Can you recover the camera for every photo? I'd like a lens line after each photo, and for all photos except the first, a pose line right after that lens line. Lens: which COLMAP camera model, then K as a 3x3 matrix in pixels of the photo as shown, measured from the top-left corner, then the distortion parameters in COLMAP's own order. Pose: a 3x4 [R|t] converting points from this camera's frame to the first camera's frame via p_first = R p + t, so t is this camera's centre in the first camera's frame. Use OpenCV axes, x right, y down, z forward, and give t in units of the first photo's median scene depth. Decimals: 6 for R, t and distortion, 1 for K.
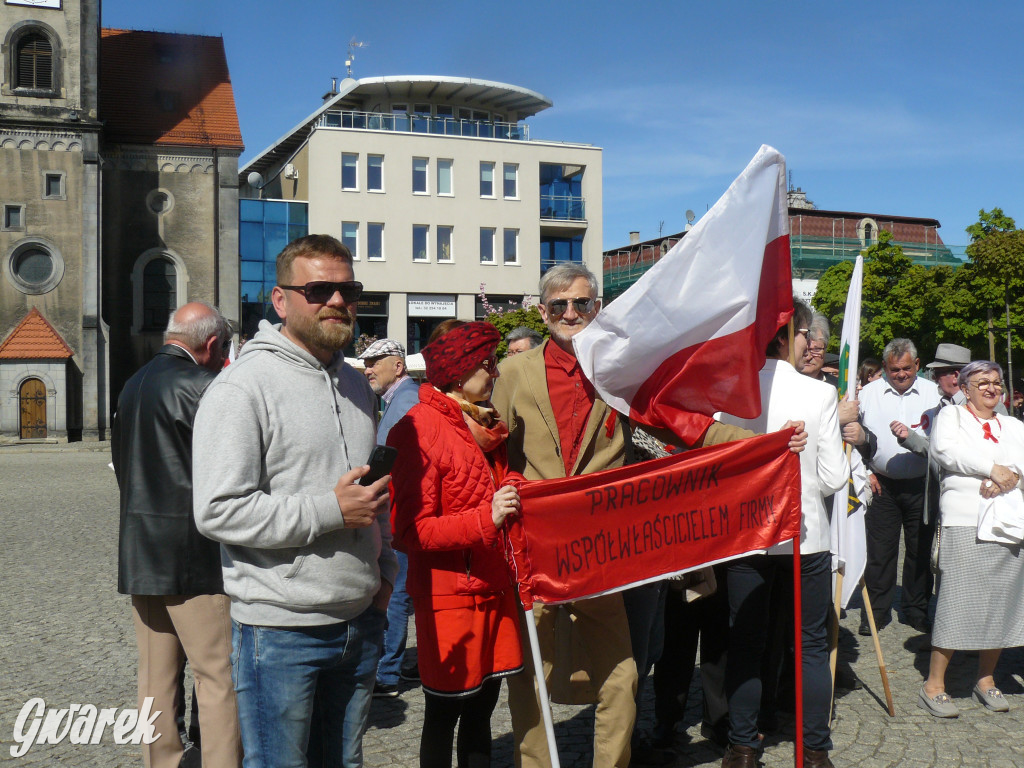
lens RADIAL K [[1107.9, 0, 515.1], [0, 1107.9, 400.9], [0, 0, 1]] dist [-0.189028, 0.230840]
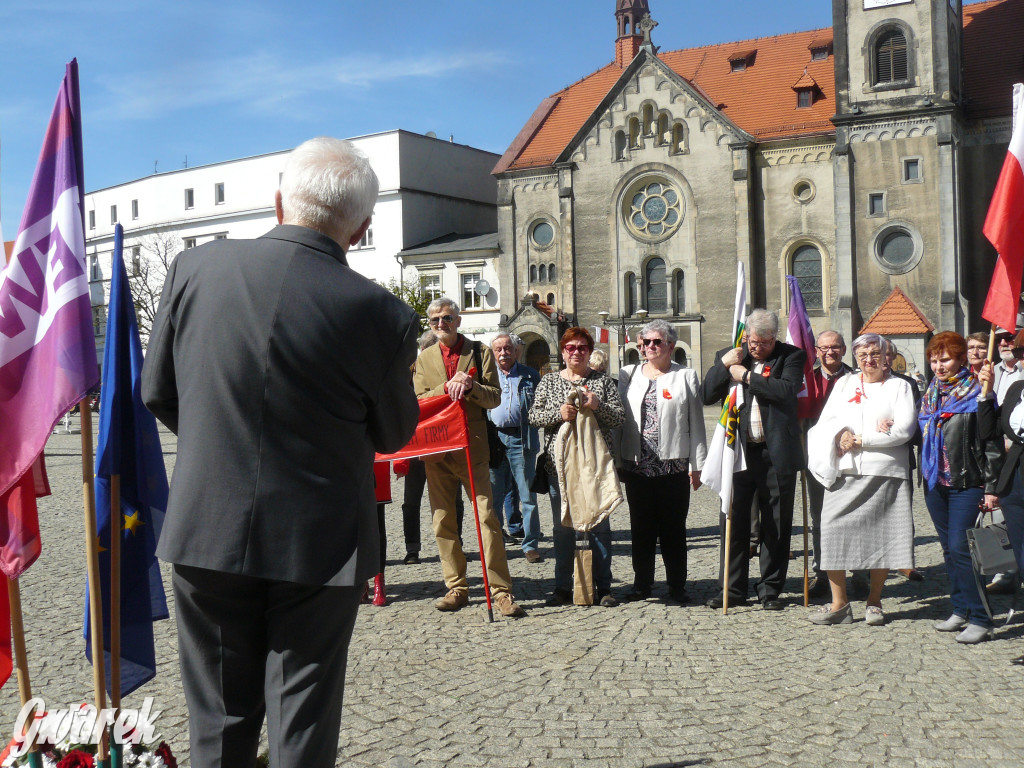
lens RADIAL K [[1110.4, 0, 507.4], [0, 1110.4, 392.3], [0, 0, 1]] dist [-0.183496, 0.214909]
pose [[0.647765, 0.007965, -0.761799, 0.114510], [0.006619, 0.999849, 0.016082, -0.001457], [0.761812, -0.015460, 0.647614, 0.003141]]
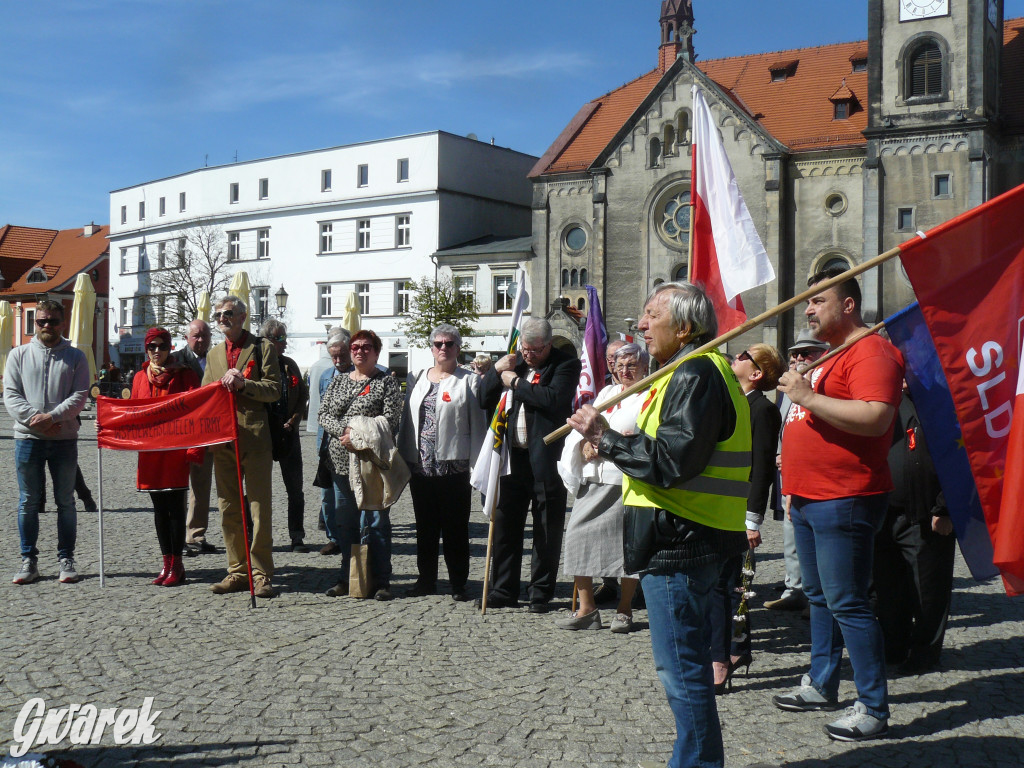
lens RADIAL K [[1110.7, 0, 514.0], [0, 1110.7, 395.5], [0, 0, 1]] dist [-0.180532, 0.197672]
pose [[0.607745, 0.031843, -0.793494, 0.143514], [-0.030082, 0.999402, 0.017066, -0.001846], [0.793563, 0.013498, 0.608339, 0.030855]]
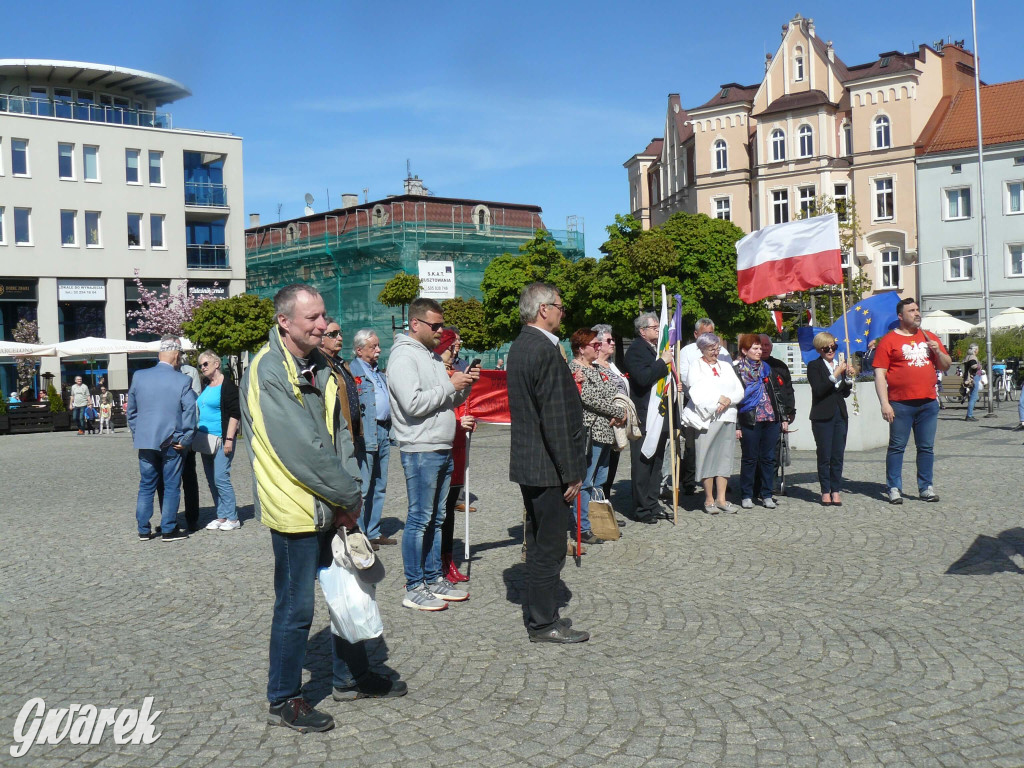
lens RADIAL K [[1110.7, 0, 514.0], [0, 1110.7, 395.5], [0, 0, 1]] dist [-0.180532, 0.197672]
pose [[0.931636, -0.039571, 0.361232, -0.076718], [0.033388, 0.999170, 0.023346, 0.001355], [-0.361856, -0.009689, 0.932184, -0.085514]]
